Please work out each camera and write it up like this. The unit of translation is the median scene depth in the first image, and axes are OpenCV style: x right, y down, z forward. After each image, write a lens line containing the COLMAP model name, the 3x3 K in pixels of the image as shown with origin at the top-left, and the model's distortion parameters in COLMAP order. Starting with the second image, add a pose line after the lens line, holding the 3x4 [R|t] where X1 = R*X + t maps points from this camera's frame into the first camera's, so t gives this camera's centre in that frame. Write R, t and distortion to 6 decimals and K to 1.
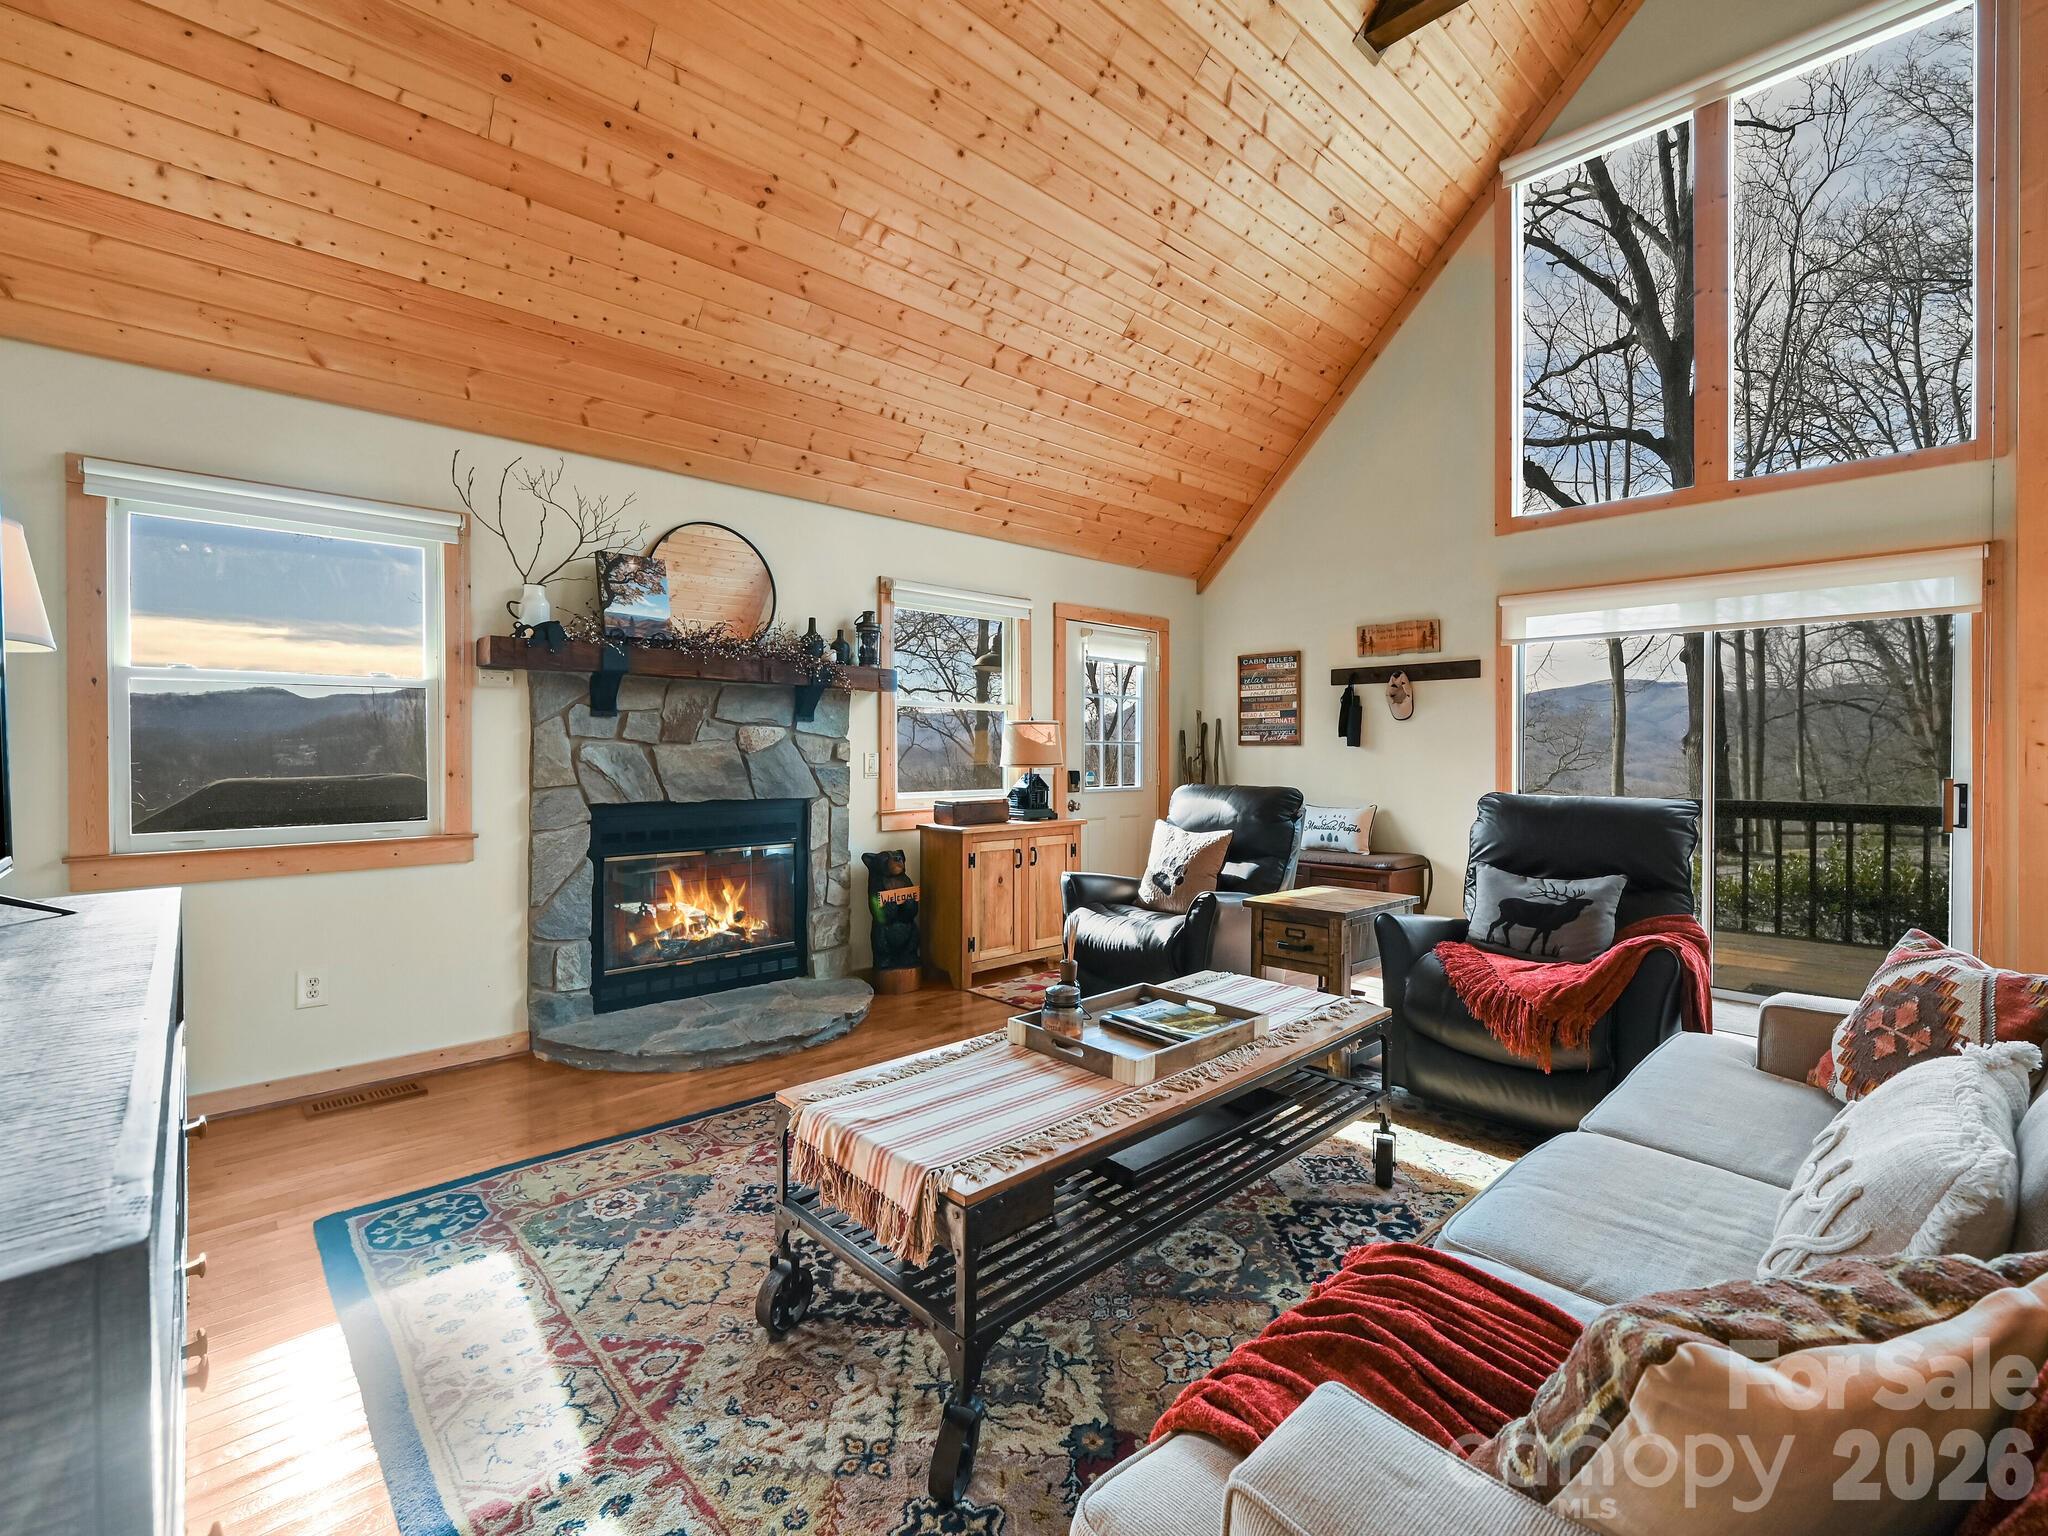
lens RADIAL K [[919.5, 0, 1030.1], [0, 919.5, 752.5], [0, 0, 1]] dist [-0.001657, -0.000190]
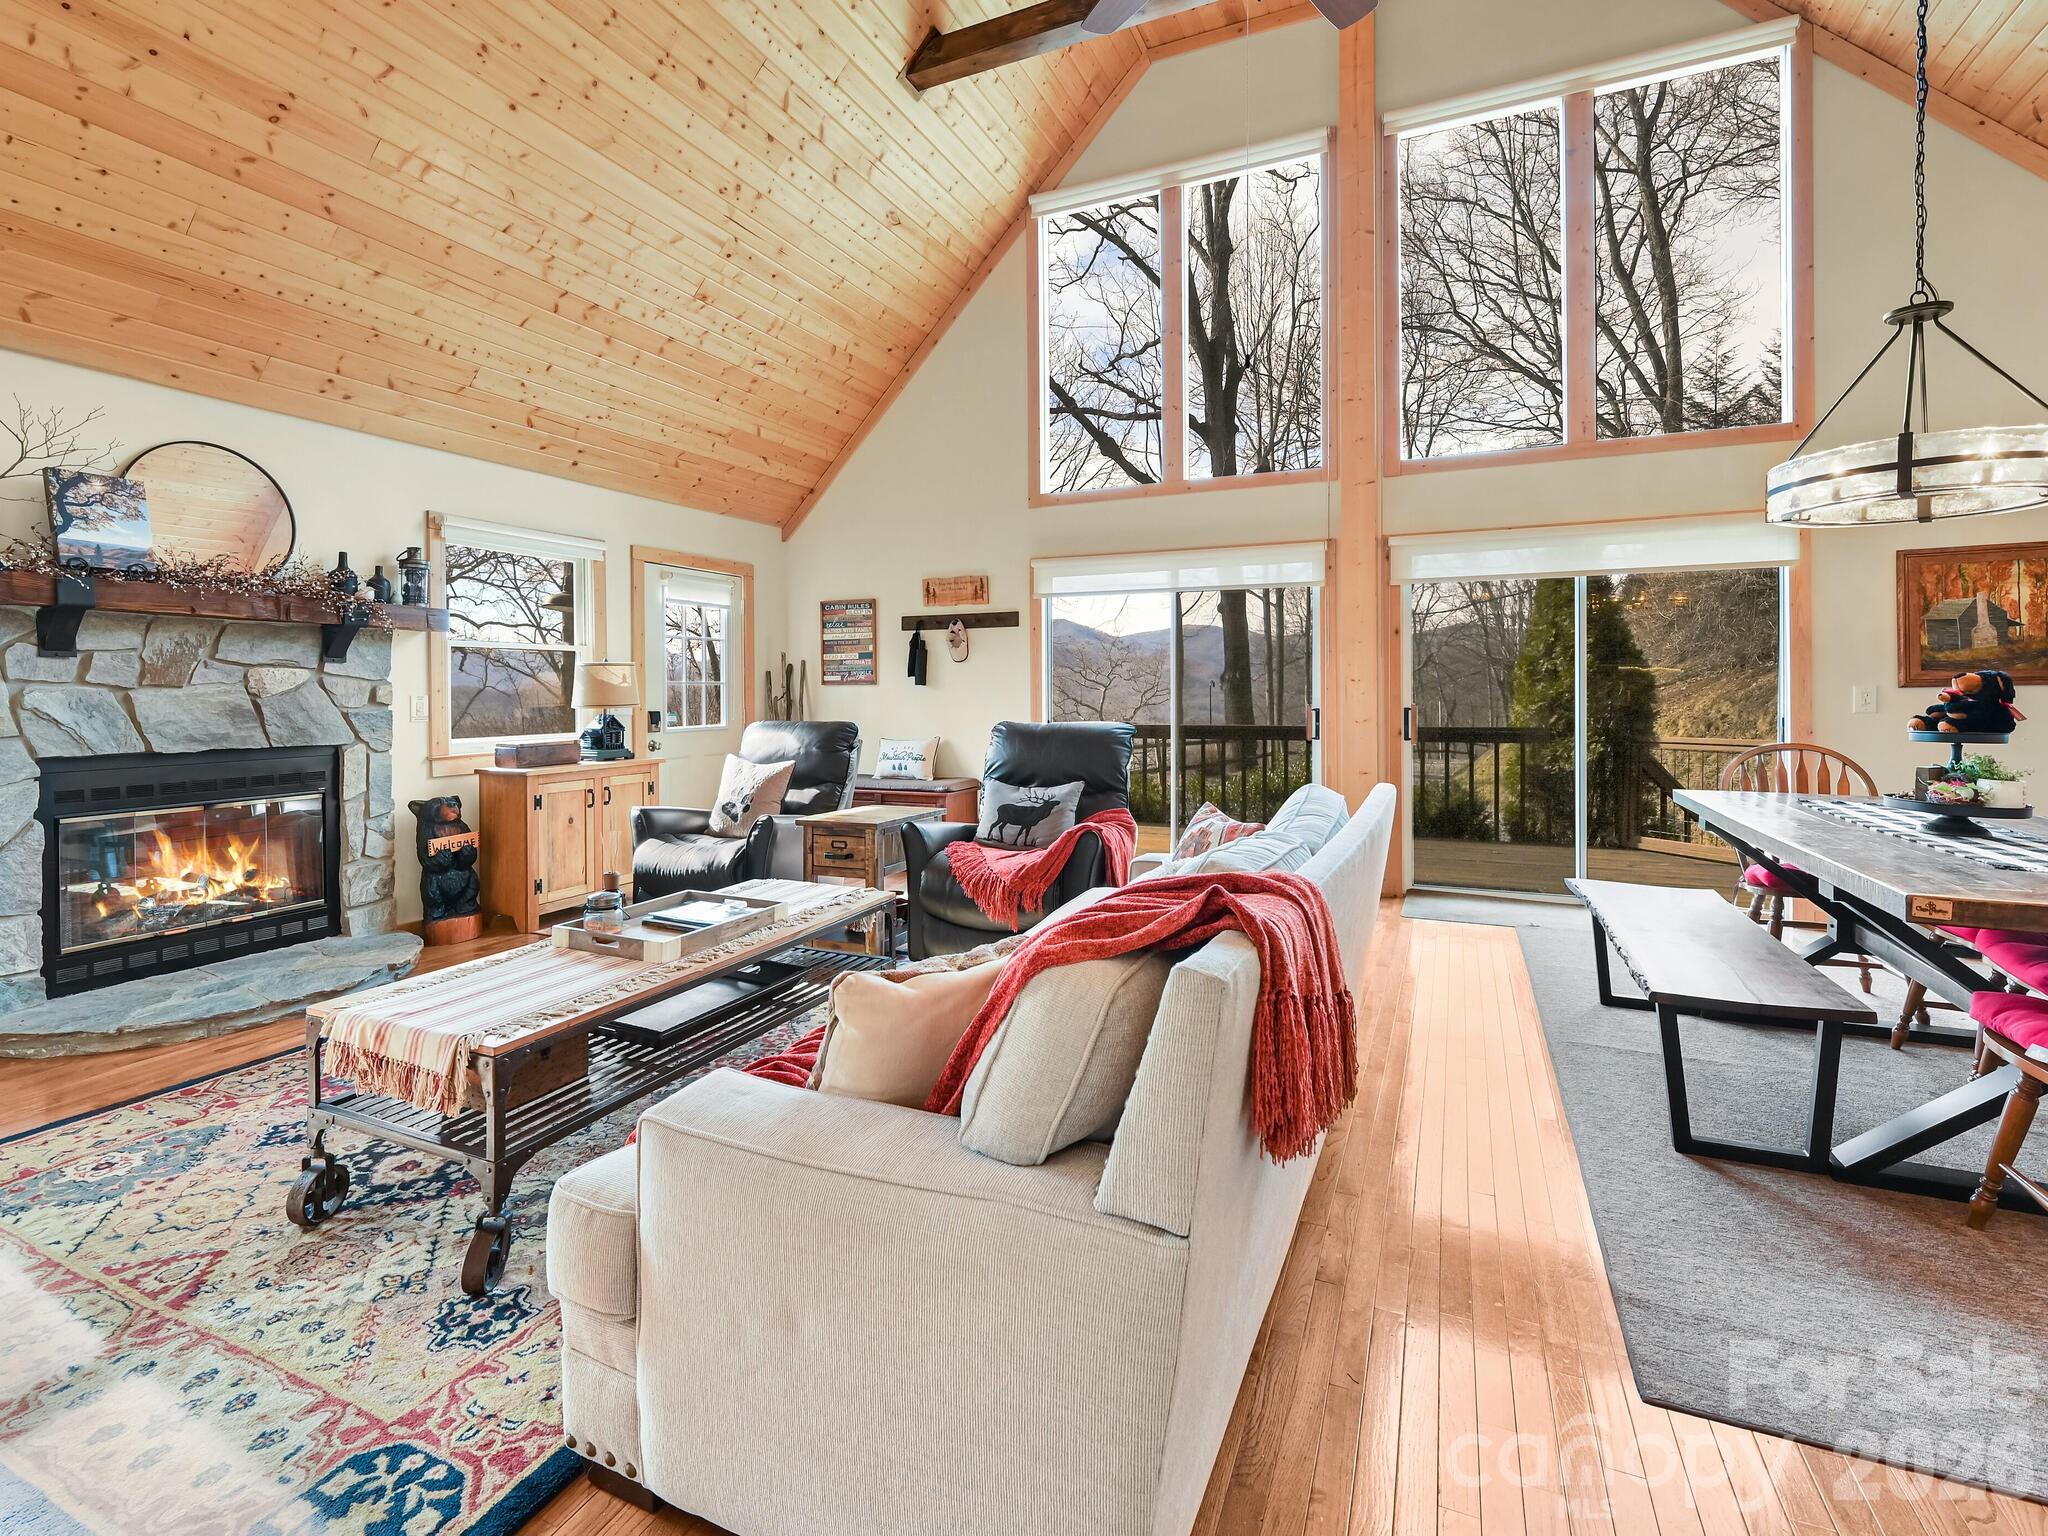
lens RADIAL K [[941.9, 0, 1026.1], [0, 941.9, 691.7], [0, 0, 1]] dist [-0.000686, -0.000161]
pose [[0.923672, -0.009557, 0.383064, 0.039719], [0.009750, 0.999951, 0.001436, 0.001235], [-0.383059, 0.002408, 0.923721, -0.163168]]
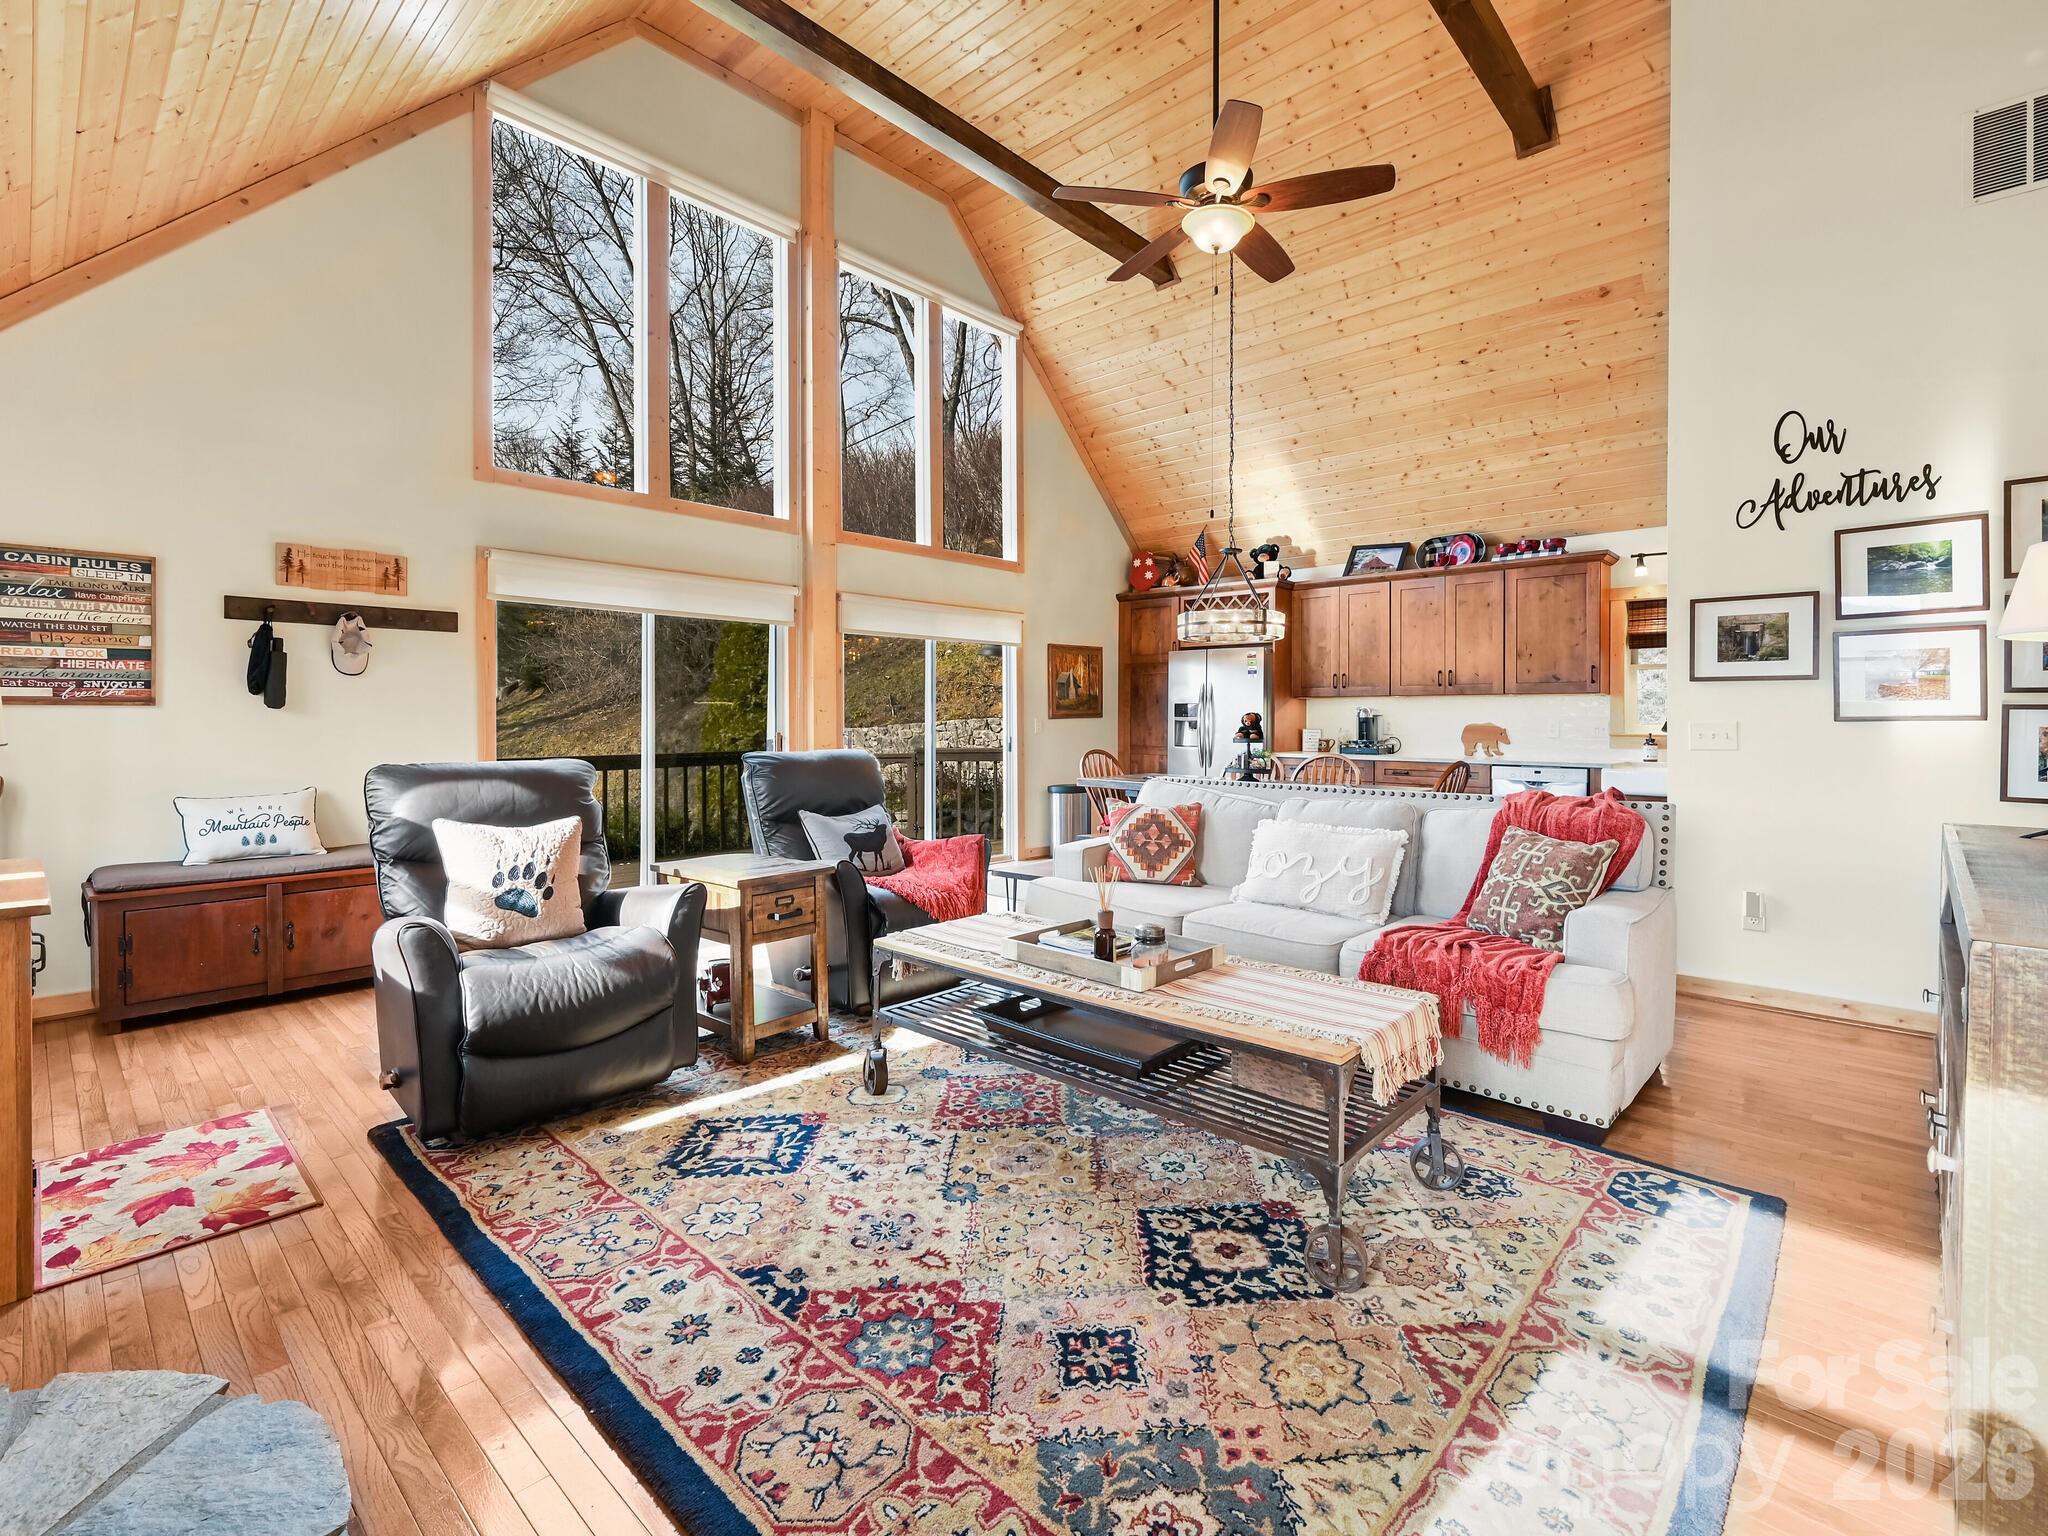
lens RADIAL K [[936.6, 0, 1029.3], [0, 936.6, 717.5], [0, 0, 1]] dist [-0.002021, -0.000280]
pose [[-0.071310, -0.003373, 0.997448, -0.579445], [0.000549, 0.999994, 0.003421, -0.002377], [-0.997454, 0.000791, -0.071308, 0.644753]]
